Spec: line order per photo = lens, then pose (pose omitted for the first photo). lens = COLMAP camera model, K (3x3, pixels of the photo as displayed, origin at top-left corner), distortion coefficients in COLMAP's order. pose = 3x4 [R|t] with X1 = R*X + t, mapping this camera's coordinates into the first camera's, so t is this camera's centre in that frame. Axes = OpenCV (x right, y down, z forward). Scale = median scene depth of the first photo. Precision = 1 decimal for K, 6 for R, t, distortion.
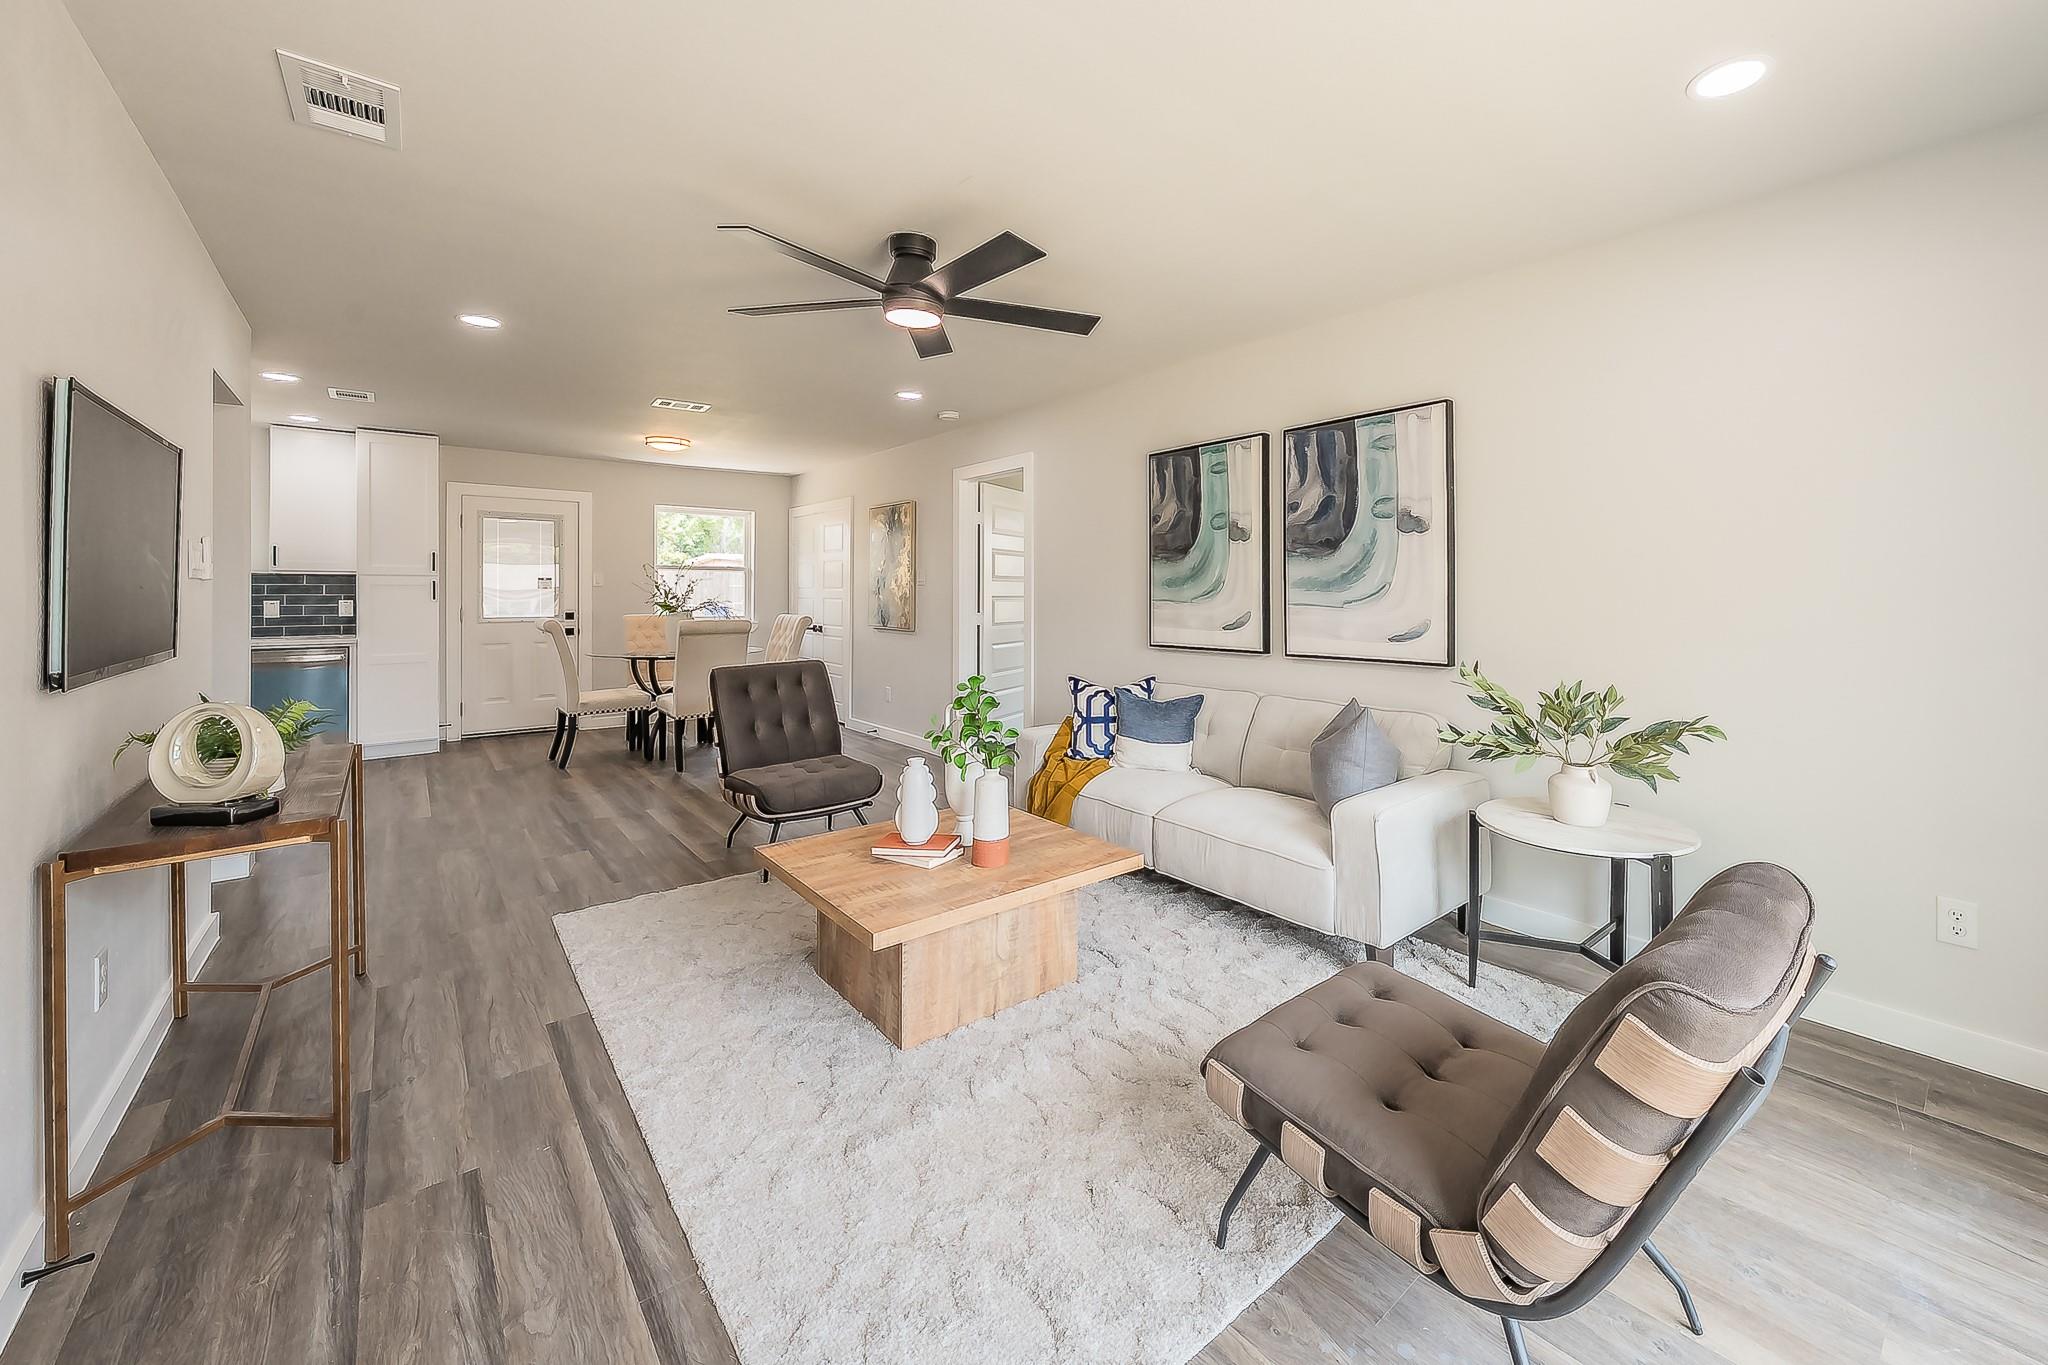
lens RADIAL K [[813.2, 0, 1126.6], [0, 813.2, 586.6], [0, 0, 1]] dist [0.013149, 0.000172]
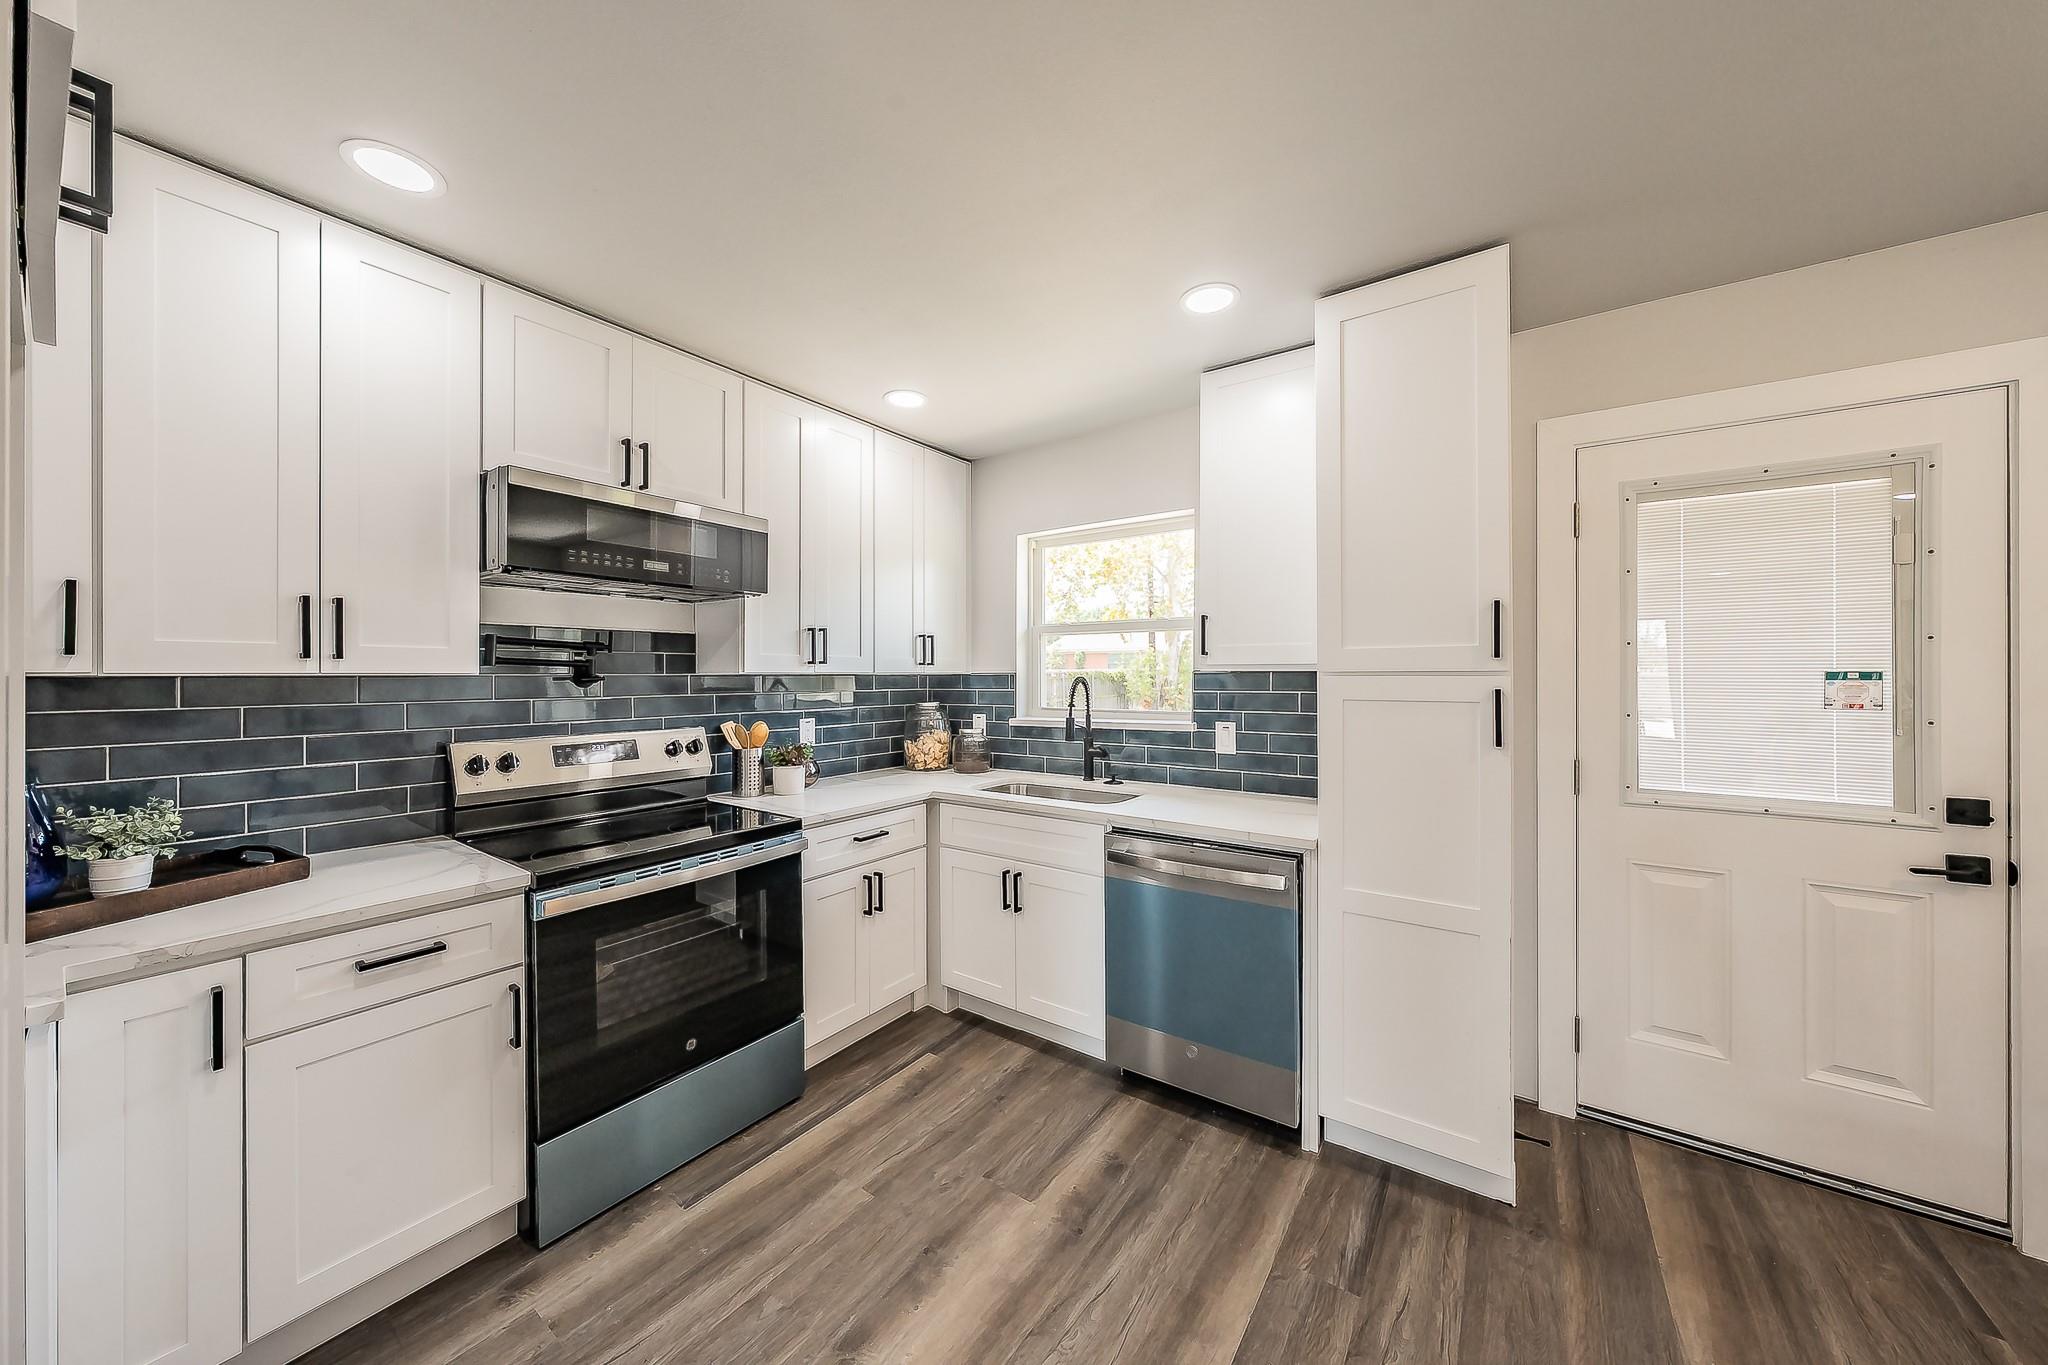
lens RADIAL K [[699.6, 0, 1026.5], [0, 699.6, 681.5], [0, 0, 1]] dist [-0.001219, 0.000028]
pose [[0.230213, 0.004111, -0.973132, -0.618615], [0.004459, 0.999976, 0.005279, -0.011140], [0.973130, -0.005555, 0.230189, 0.756308]]
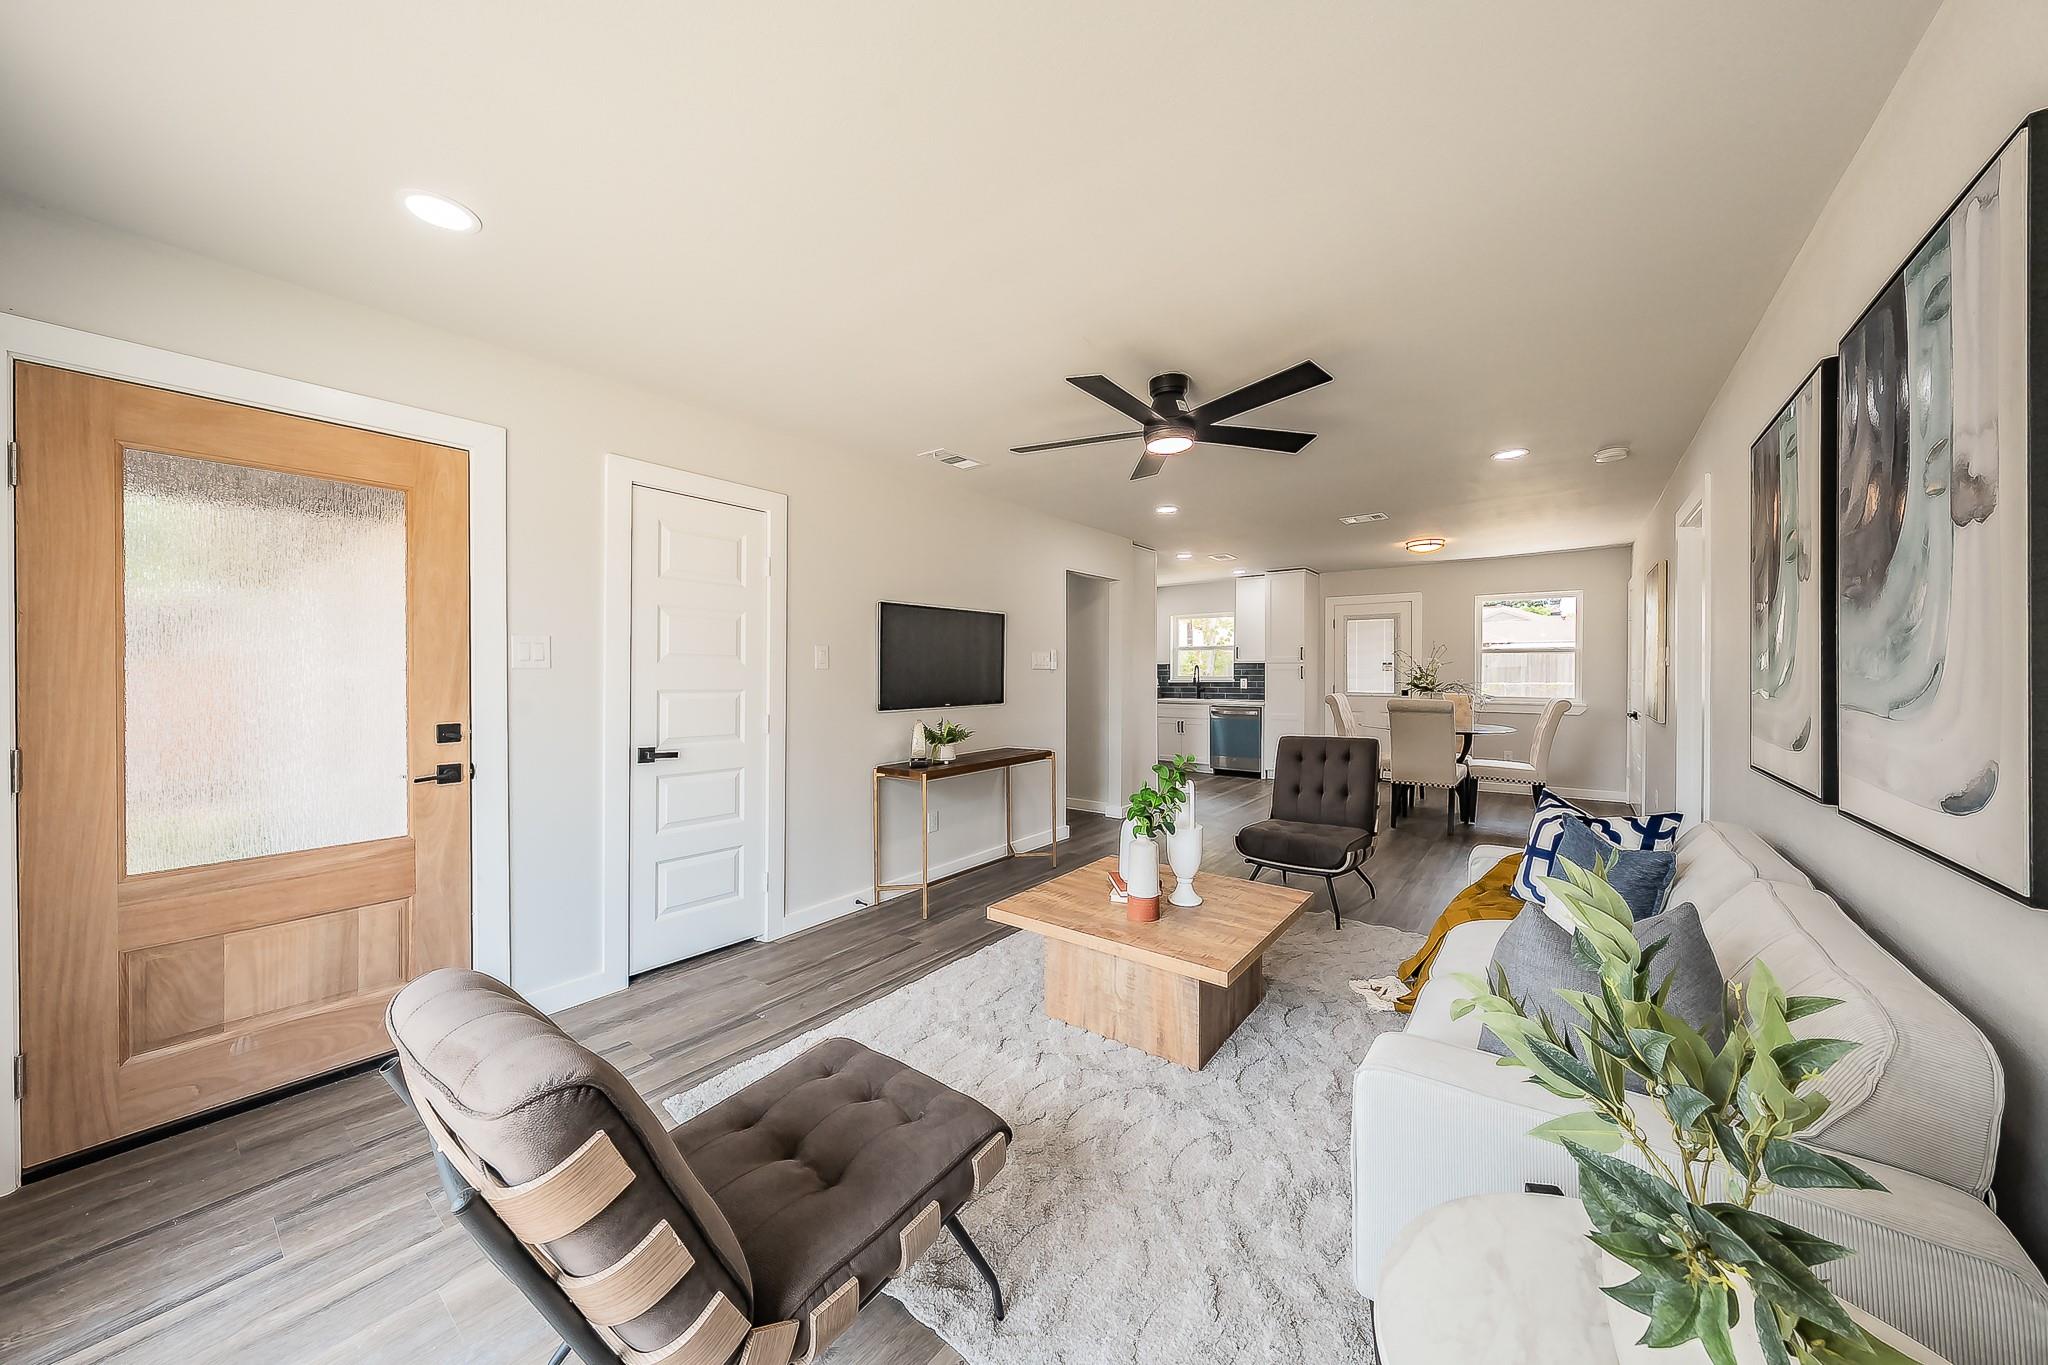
lens RADIAL K [[699.6, 0, 1022.9], [0, 699.6, 681.0], [0, 0, 1]] dist [-0.001219, 0.000028]
pose [[0.186516, 0.012913, -0.982367, 0.304662], [0.004630, 0.999891, 0.014023, -0.001025], [0.982441, -0.007164, 0.186436, 0.268191]]
